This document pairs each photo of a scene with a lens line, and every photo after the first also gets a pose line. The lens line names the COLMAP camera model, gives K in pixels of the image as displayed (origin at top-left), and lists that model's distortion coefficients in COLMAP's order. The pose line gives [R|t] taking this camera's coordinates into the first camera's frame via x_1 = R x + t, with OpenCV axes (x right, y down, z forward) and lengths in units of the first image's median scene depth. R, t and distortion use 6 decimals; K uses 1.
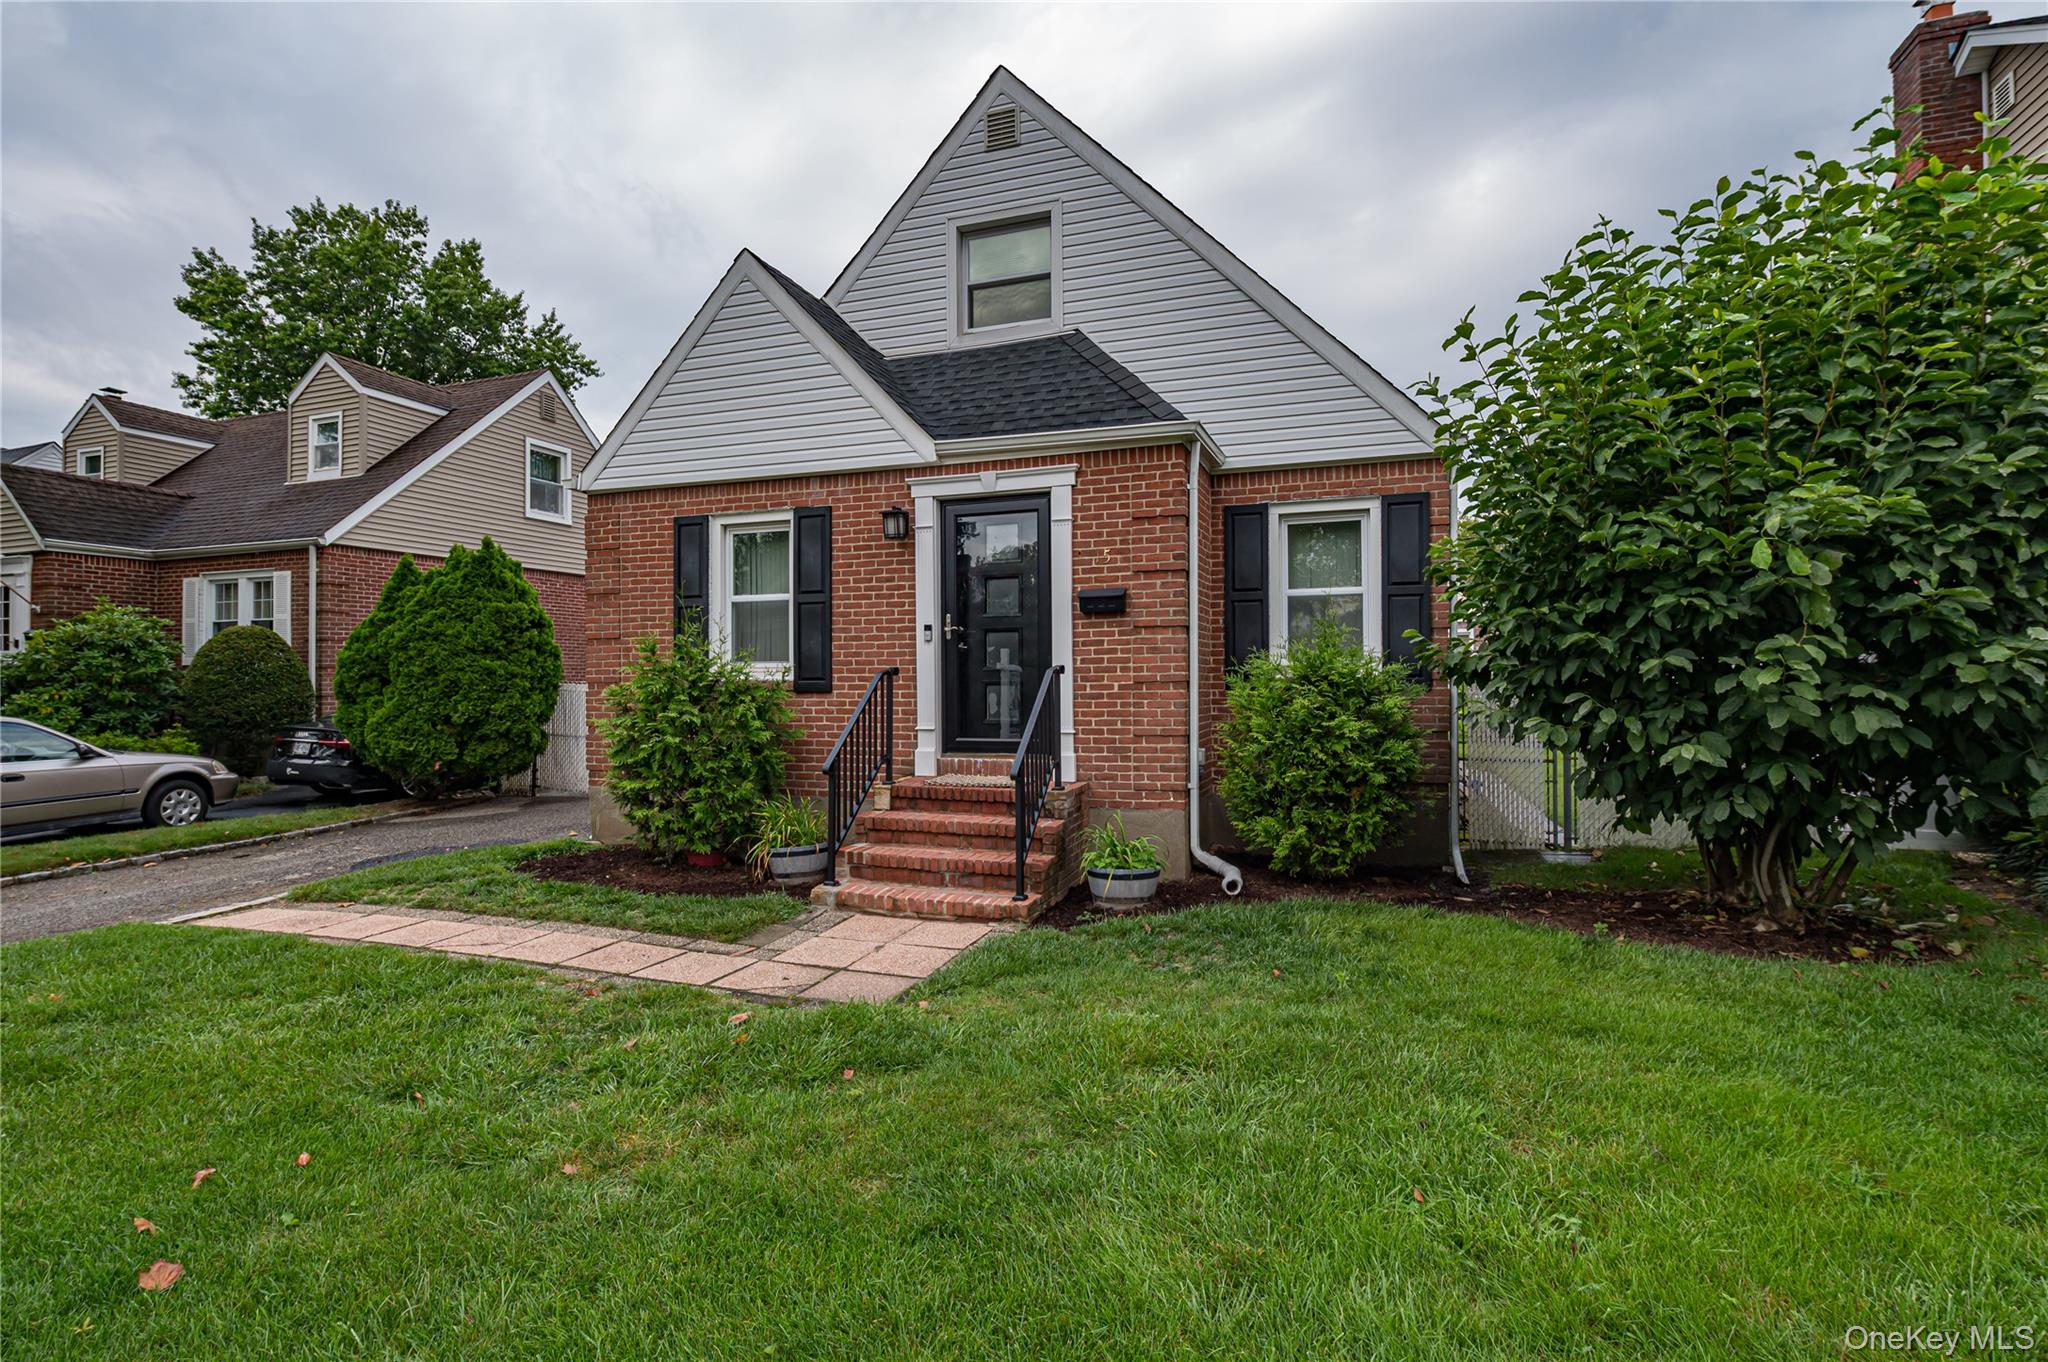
lens RADIAL K [[958.9, 0, 1024.8], [0, 958.9, 681.2], [0, 0, 1]] dist [-0.003624, -0.000847]
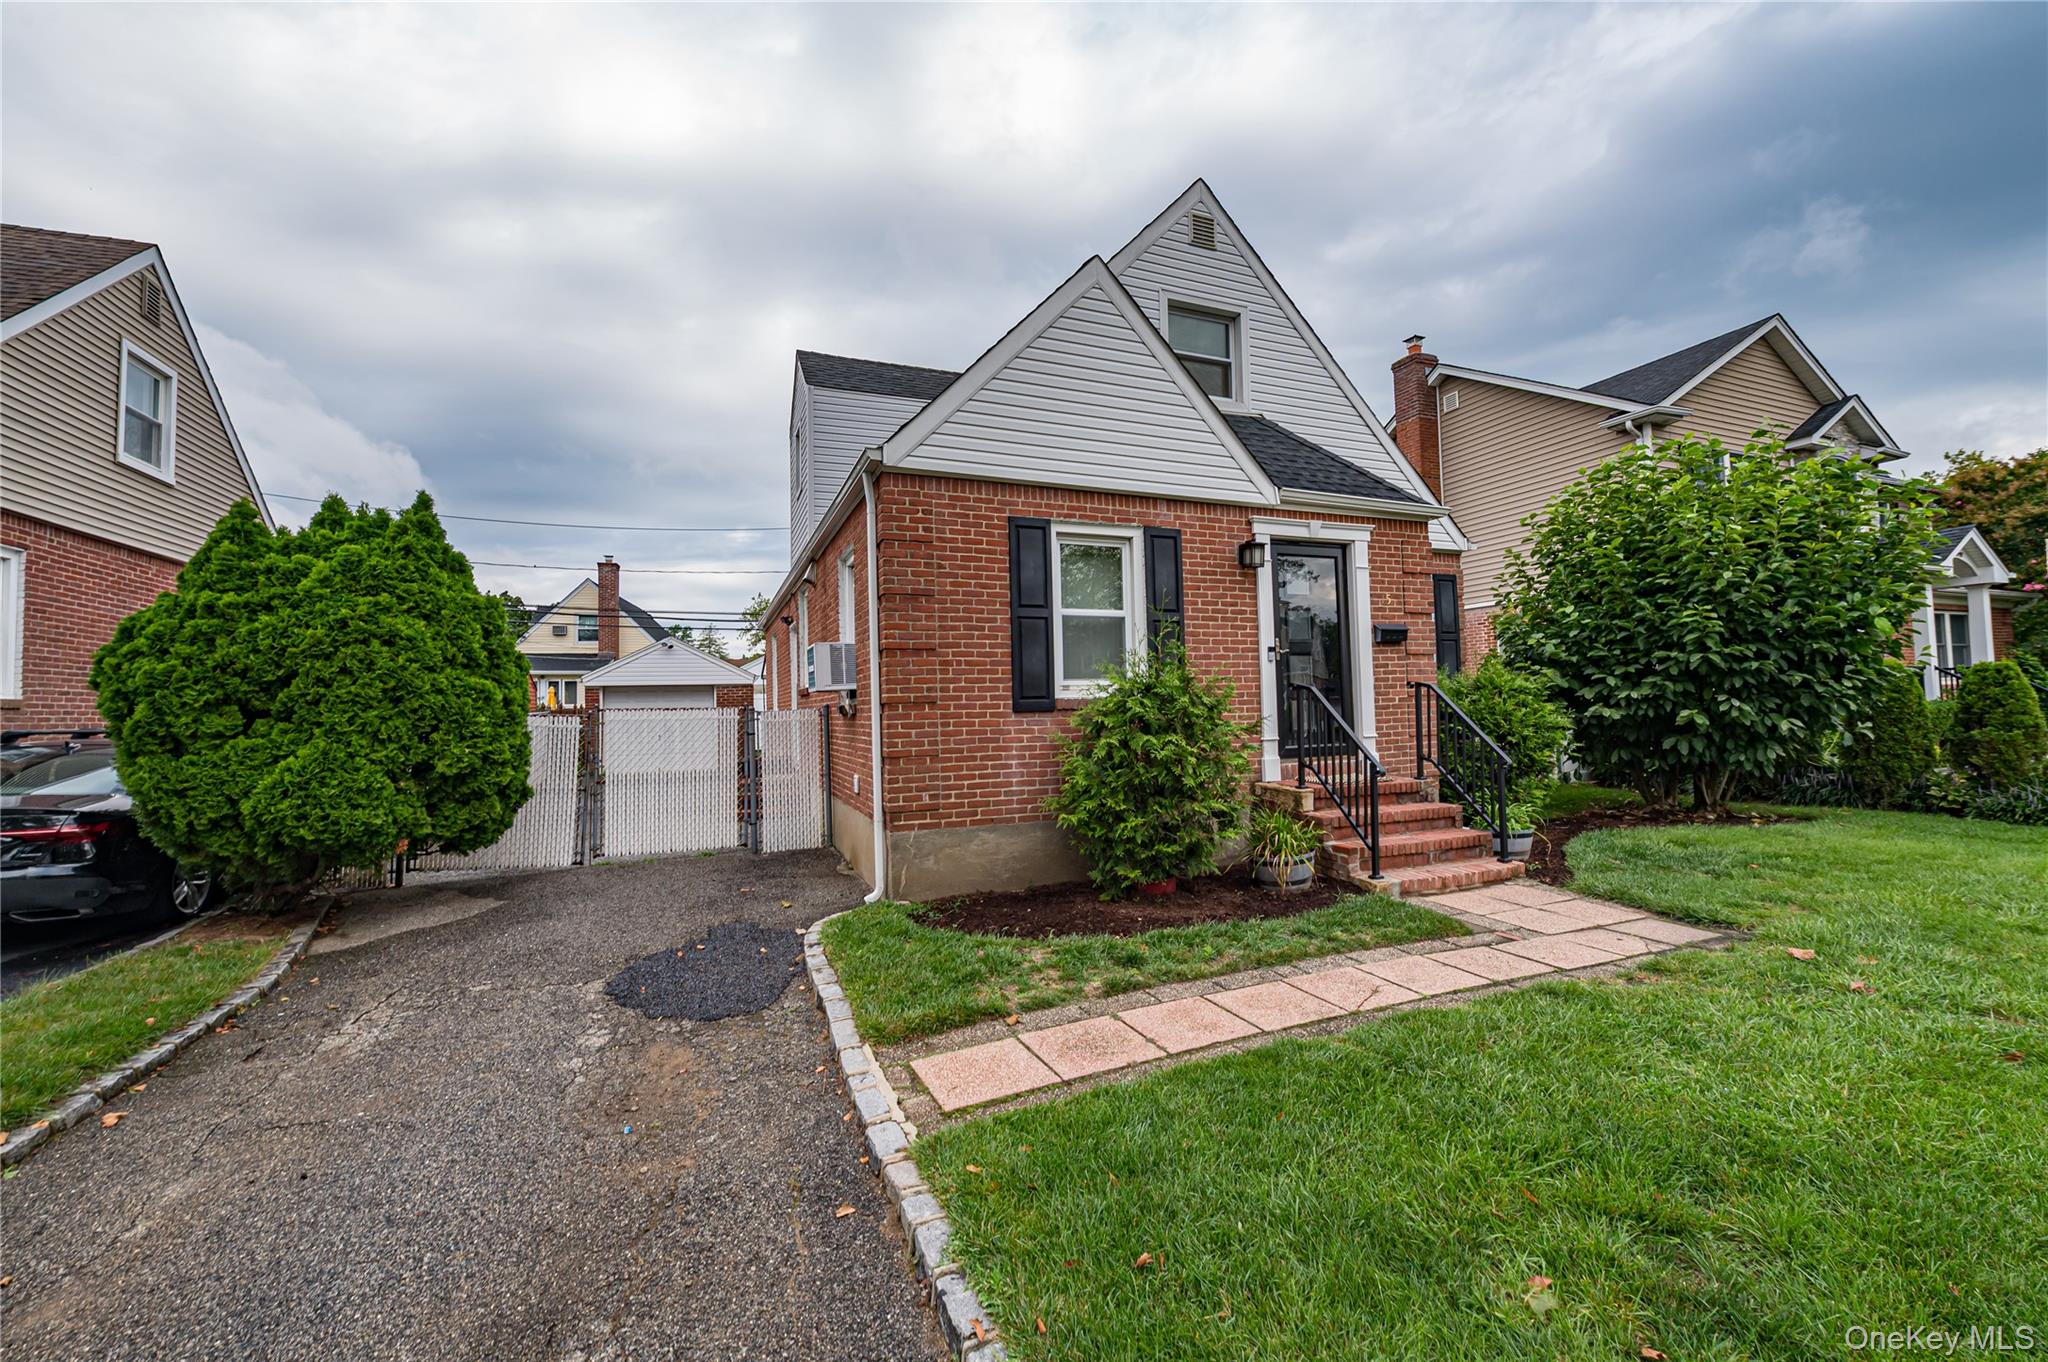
lens RADIAL K [[808.3, 0, 1039.1], [0, 808.3, 677.4], [0, 0, 1]] dist [0.003382, 0.000051]
pose [[0.742880, 0.016013, 0.669233, -0.914815], [0.020019, 0.998735, -0.046120, 0.015390], [-0.669125, 0.047659, 0.741620, 0.464623]]
